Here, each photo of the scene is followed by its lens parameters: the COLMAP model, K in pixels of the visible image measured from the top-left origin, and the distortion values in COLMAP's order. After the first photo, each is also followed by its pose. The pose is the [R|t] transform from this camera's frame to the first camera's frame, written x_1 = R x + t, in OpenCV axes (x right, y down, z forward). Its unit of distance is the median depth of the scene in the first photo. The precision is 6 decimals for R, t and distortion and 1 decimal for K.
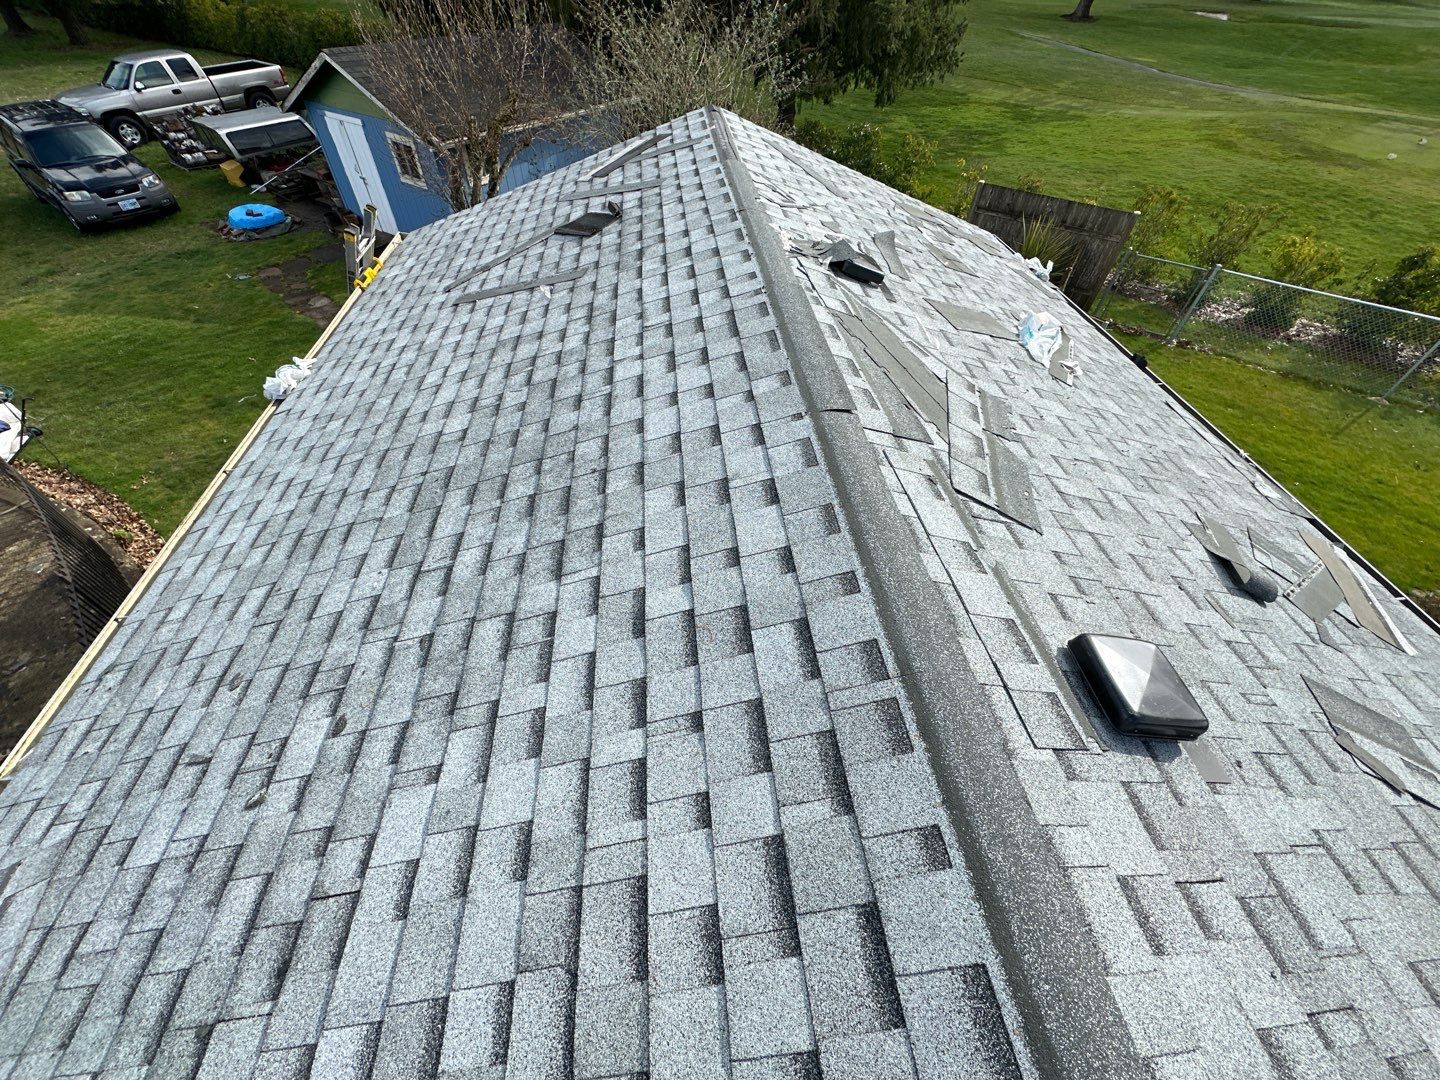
lens RADIAL K [[571.6, 0, 719.4], [0, 571.6, 537.4], [0, 0, 1]] dist [-0.000448, -0.001383]
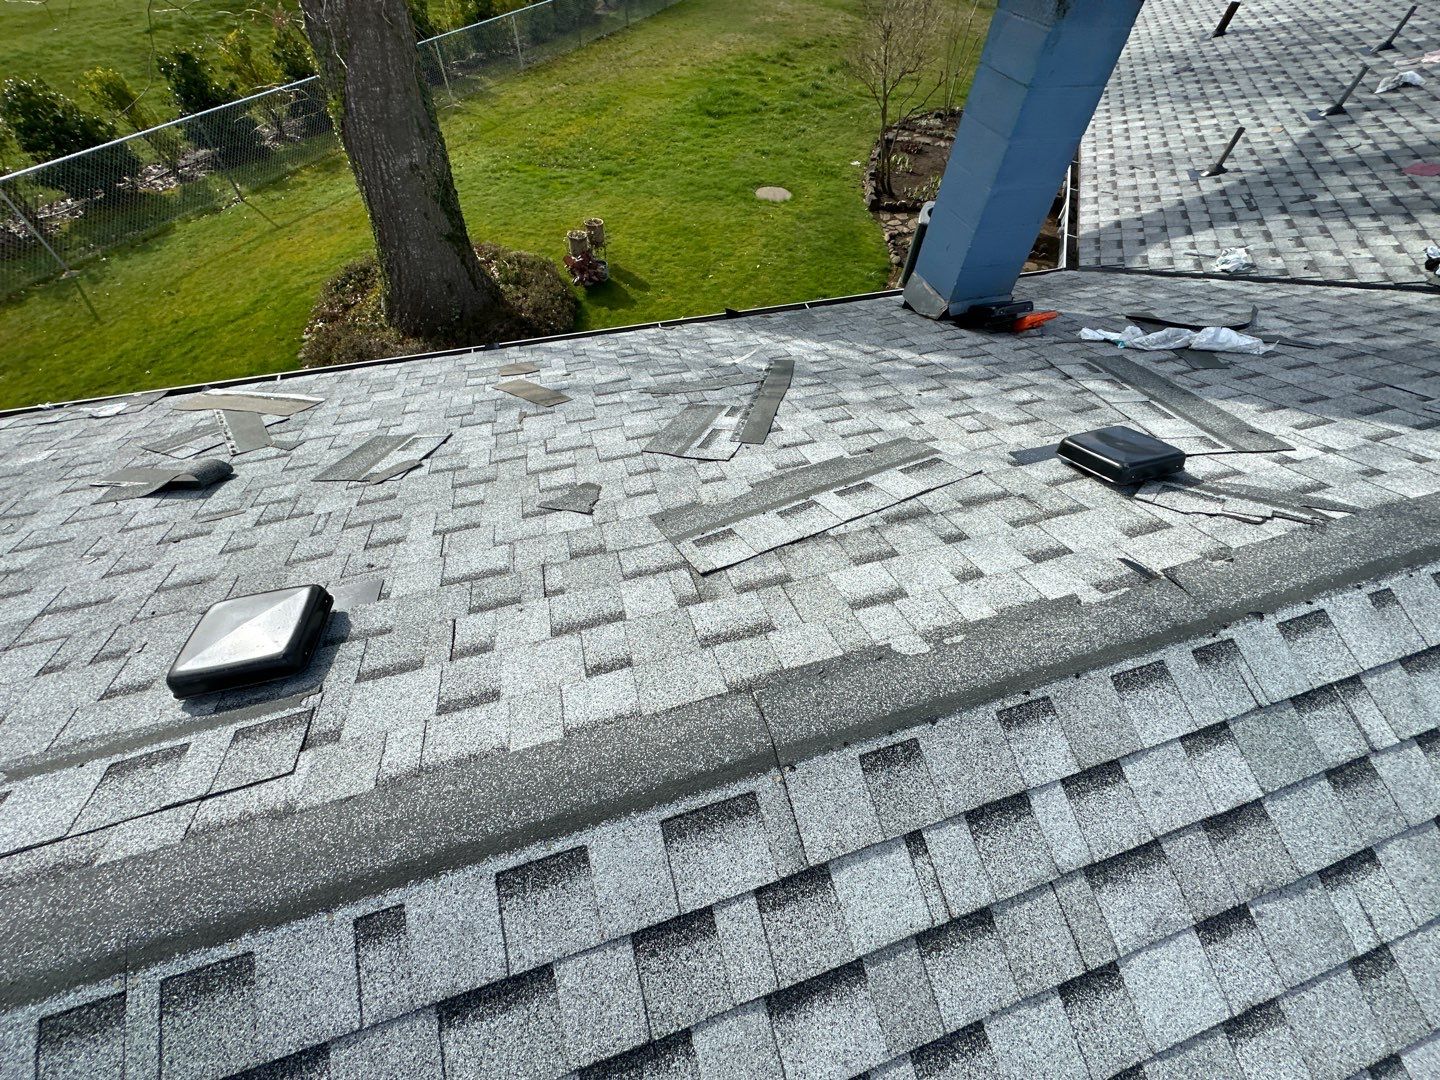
lens RADIAL K [[571.6, 0, 719.4], [0, 571.6, 537.4], [0, 0, 1]] dist [-0.000448, -0.001383]
pose [[-0.199747, -0.793253, 0.575197, 0.199206], [0.685929, 0.305998, 0.660202, 0.125010], [-0.699716, 0.526418, 0.482993, -0.048455]]
